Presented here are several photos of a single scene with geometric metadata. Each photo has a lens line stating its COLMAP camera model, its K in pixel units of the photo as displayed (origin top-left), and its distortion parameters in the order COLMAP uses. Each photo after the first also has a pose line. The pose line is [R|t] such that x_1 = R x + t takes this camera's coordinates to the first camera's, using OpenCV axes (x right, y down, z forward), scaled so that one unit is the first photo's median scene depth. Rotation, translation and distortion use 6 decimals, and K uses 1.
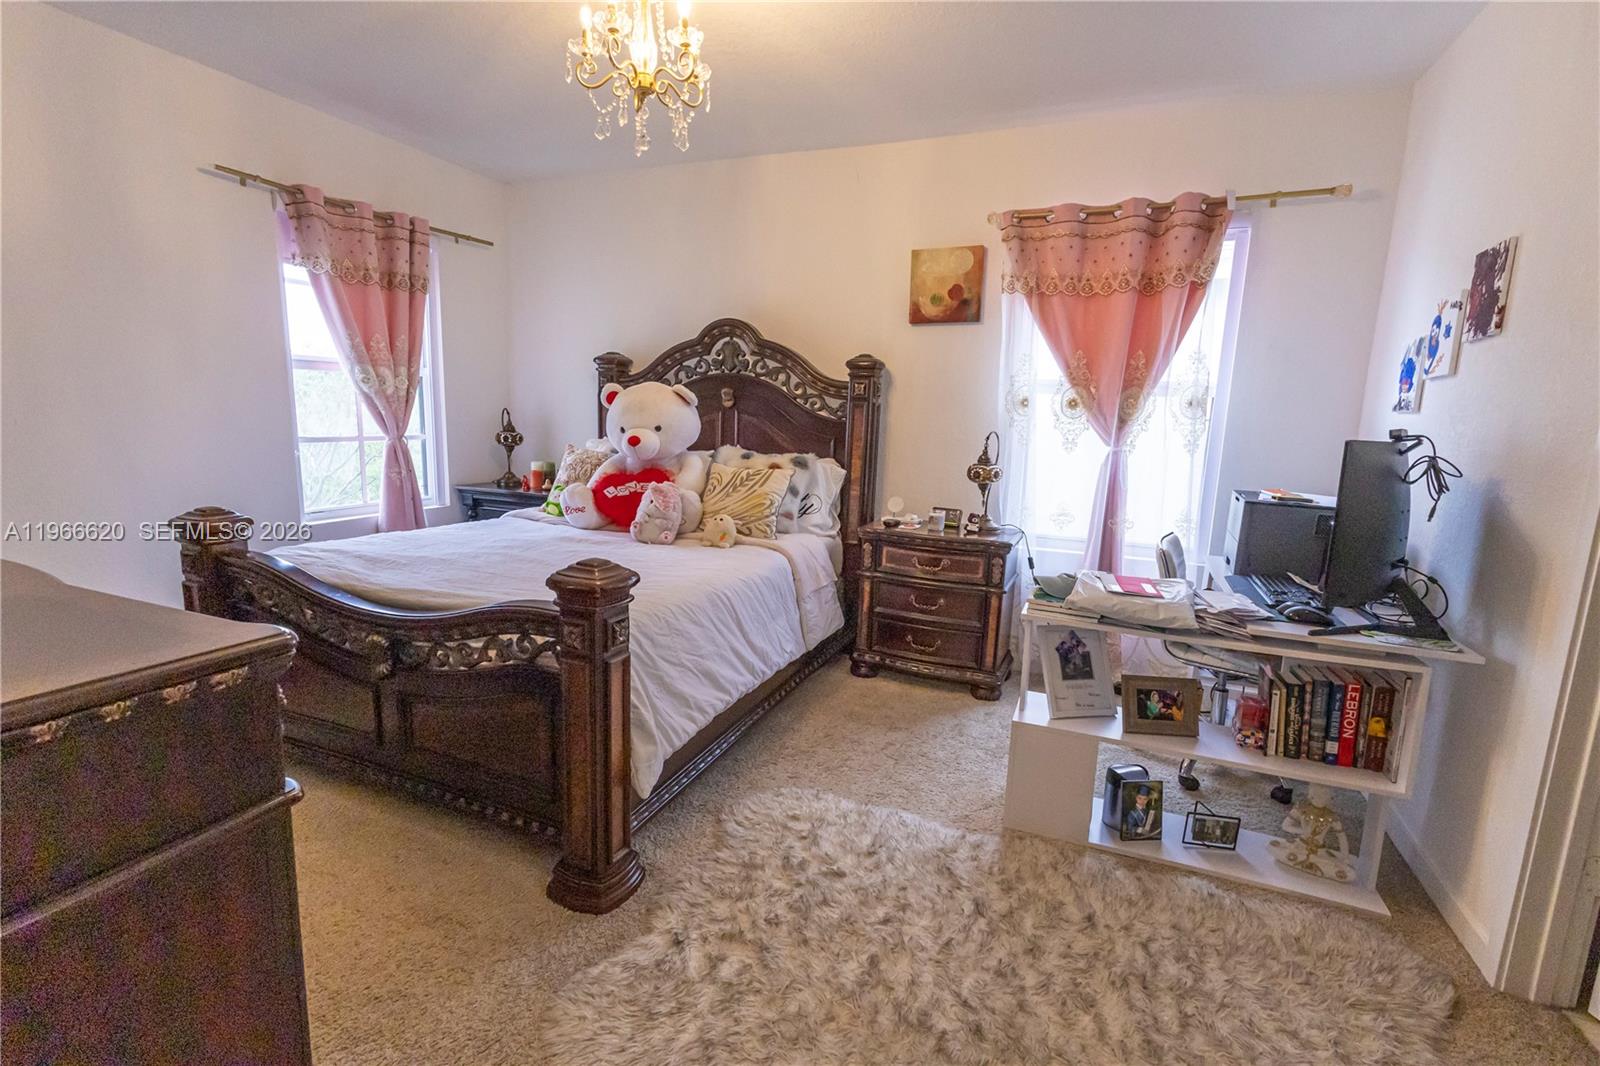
lens RADIAL K [[735.3, 0, 794.8], [0, 735.3, 532.9], [0, 0, 1]] dist [0.003309, 0.001764]
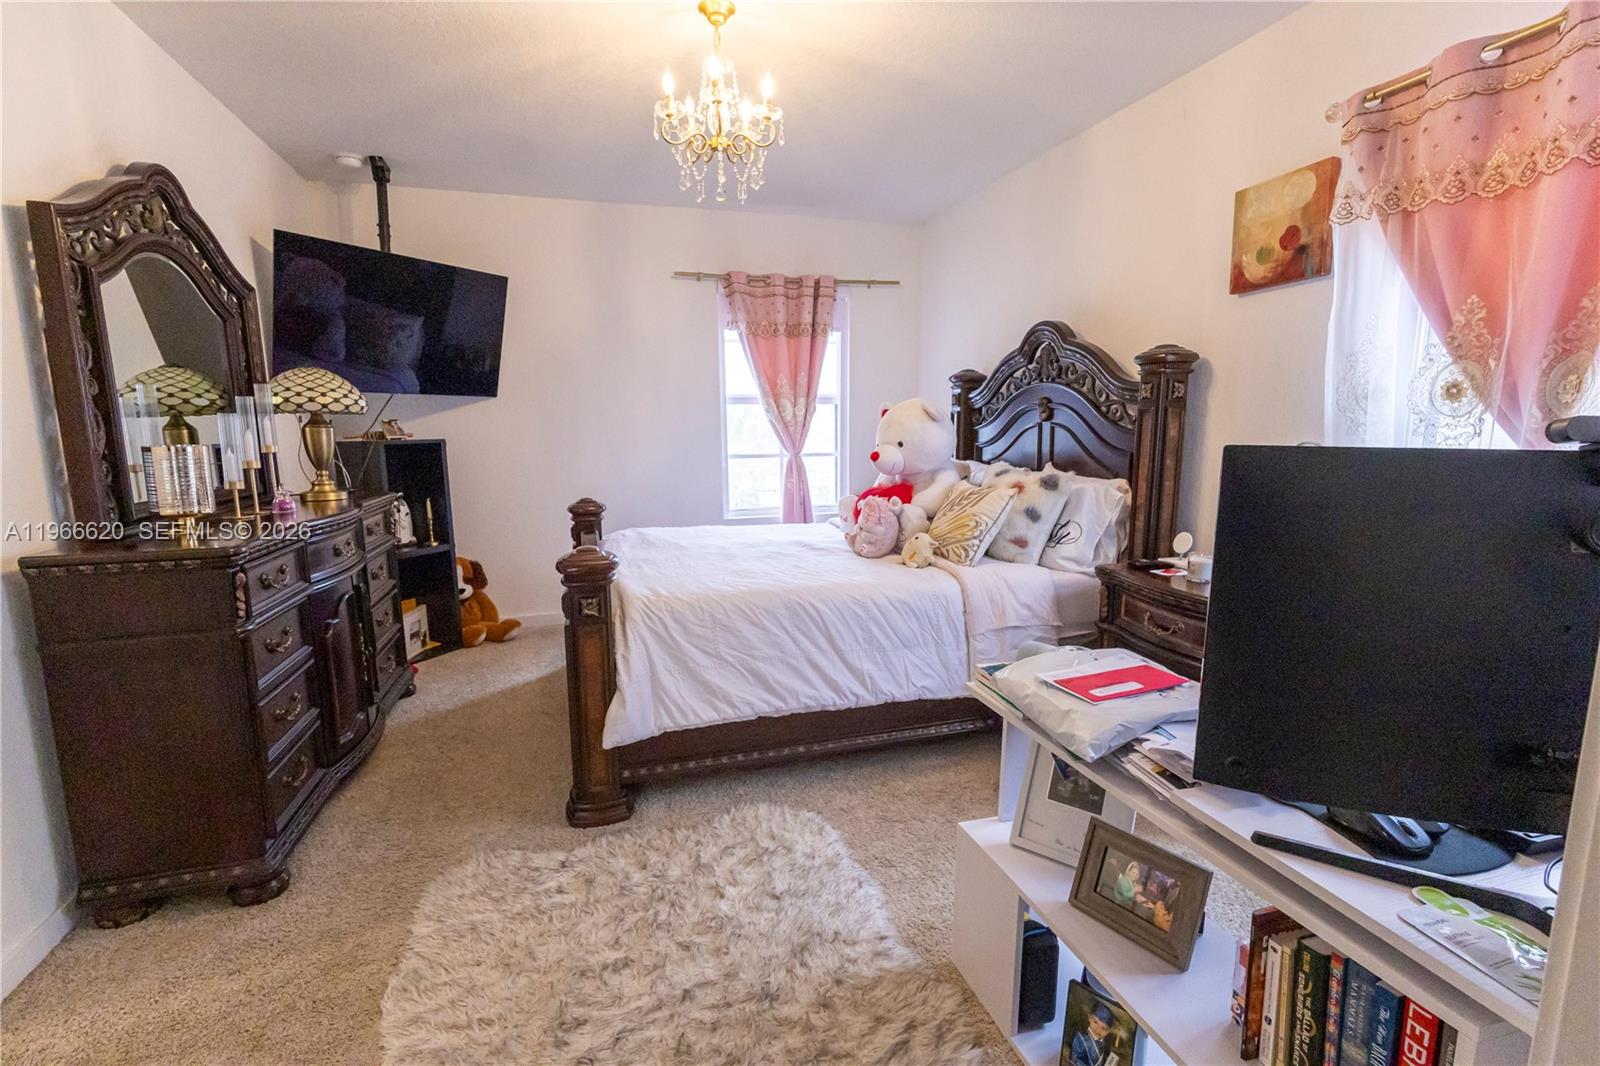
lens RADIAL K [[735.3, 0, 808.6], [0, 735.3, 534.3], [0, 0, 1]] dist [0.003309, 0.001764]
pose [[0.635429, 0.080961, -0.767903, 0.507214], [-0.100662, 0.994687, 0.021575, -0.027020], [0.765570, 0.063590, 0.640202, 0.257219]]
